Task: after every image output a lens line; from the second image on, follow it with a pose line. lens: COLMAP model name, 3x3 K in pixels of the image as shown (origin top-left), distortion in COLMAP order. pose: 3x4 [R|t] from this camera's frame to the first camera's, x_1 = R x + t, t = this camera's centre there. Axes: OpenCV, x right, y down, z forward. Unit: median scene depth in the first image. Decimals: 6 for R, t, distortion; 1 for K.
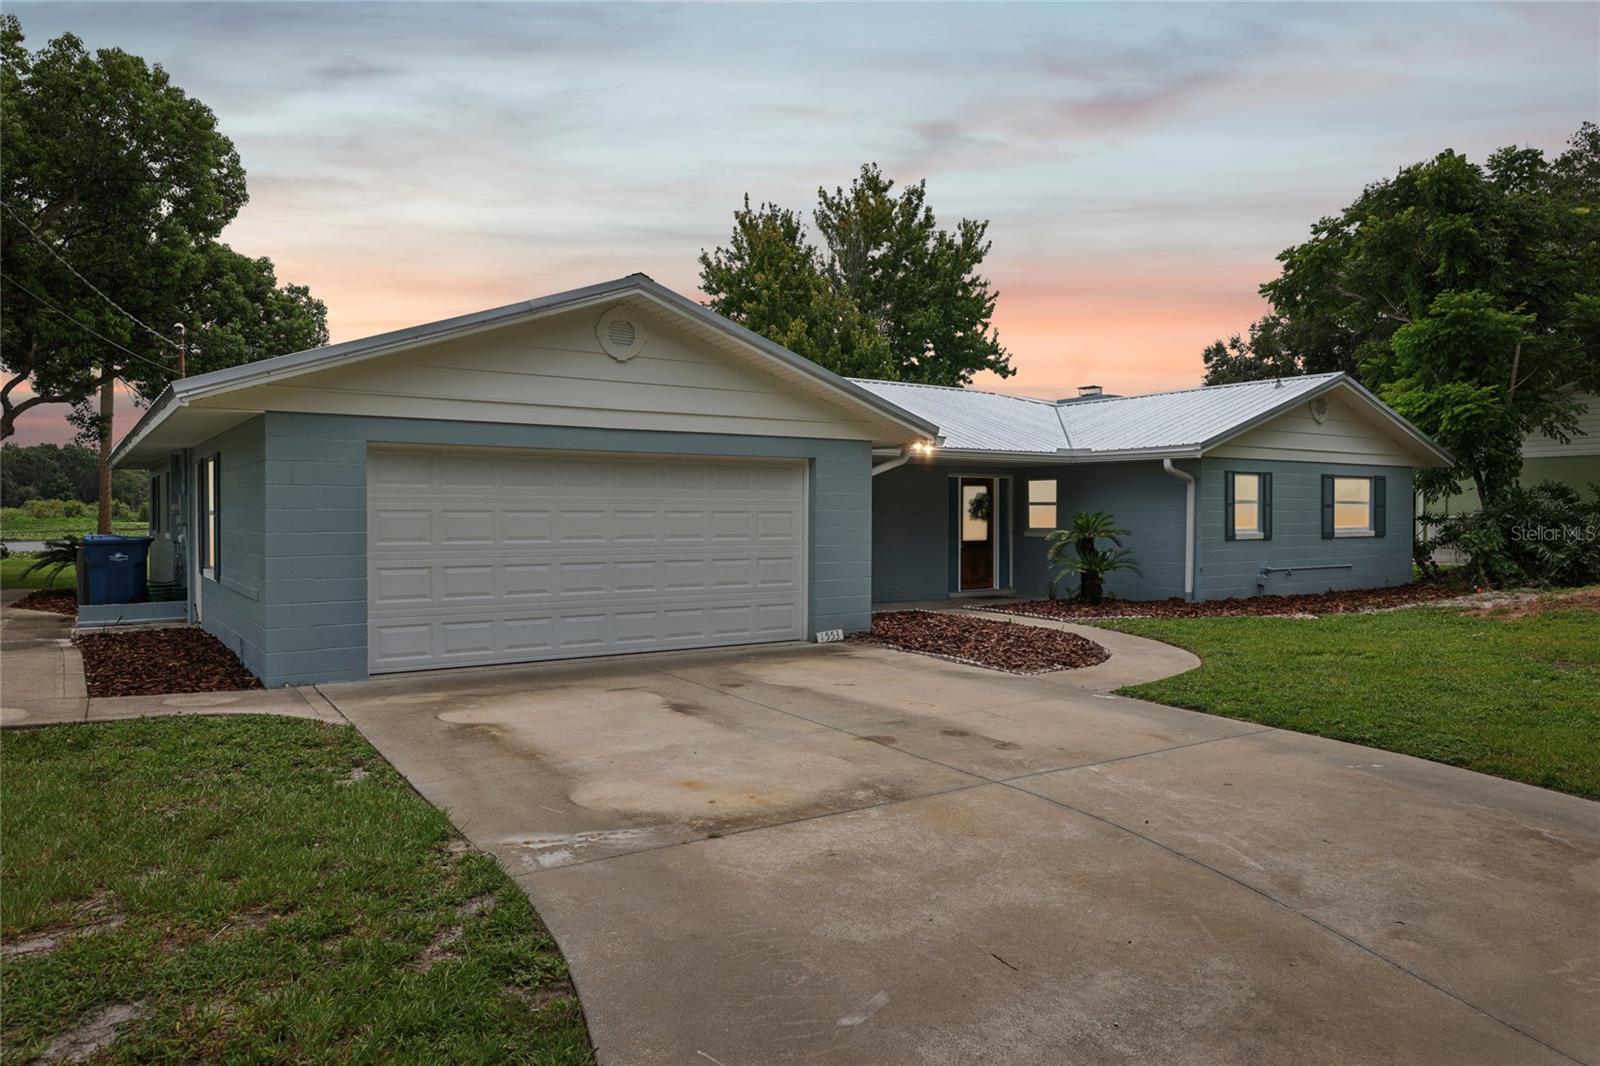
lens RADIAL K [[1044.7, 0, 800.0], [0, 1044.7, 533.0], [0, 0, 1]] dist [0.006081, 0.002440]
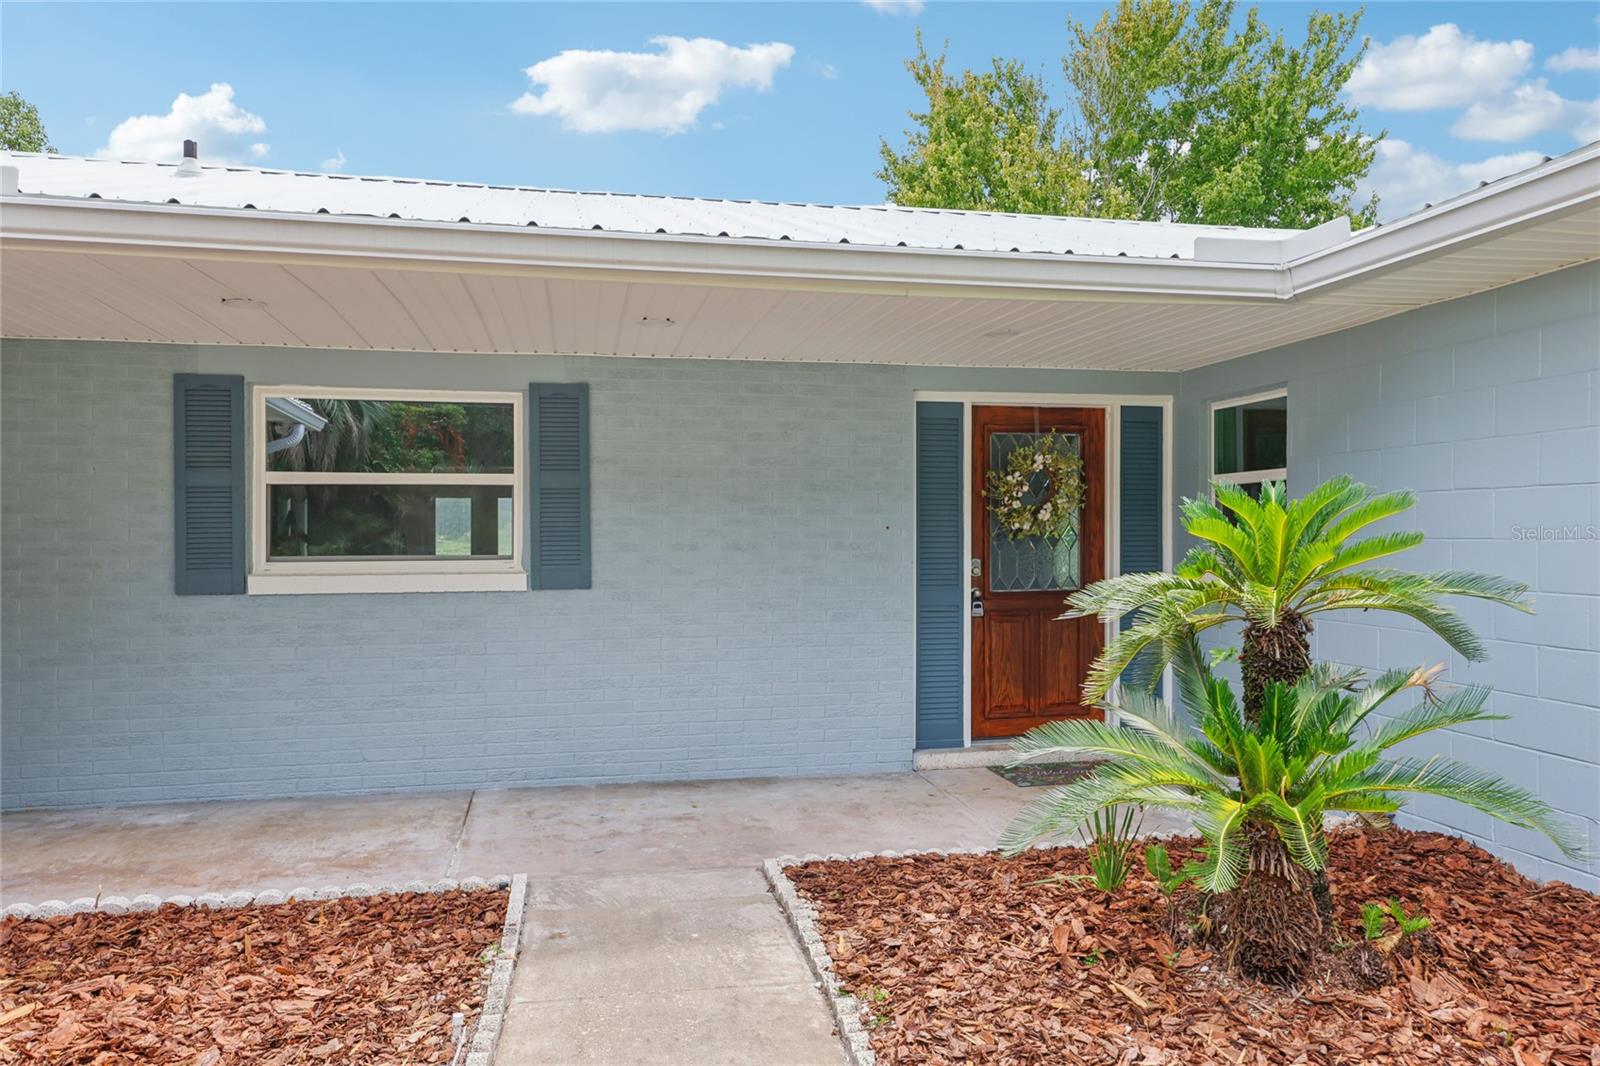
lens RADIAL K [[1044.7, 0, 800.0], [0, 1044.7, 533.0], [0, 0, 1]] dist [0.006081, 0.002440]
pose [[0.915096, -0.002935, -0.403226, 0.269065], [-0.005042, 0.999812, -0.018720, -0.006565], [0.403205, 0.019164, 0.914909, 0.760180]]
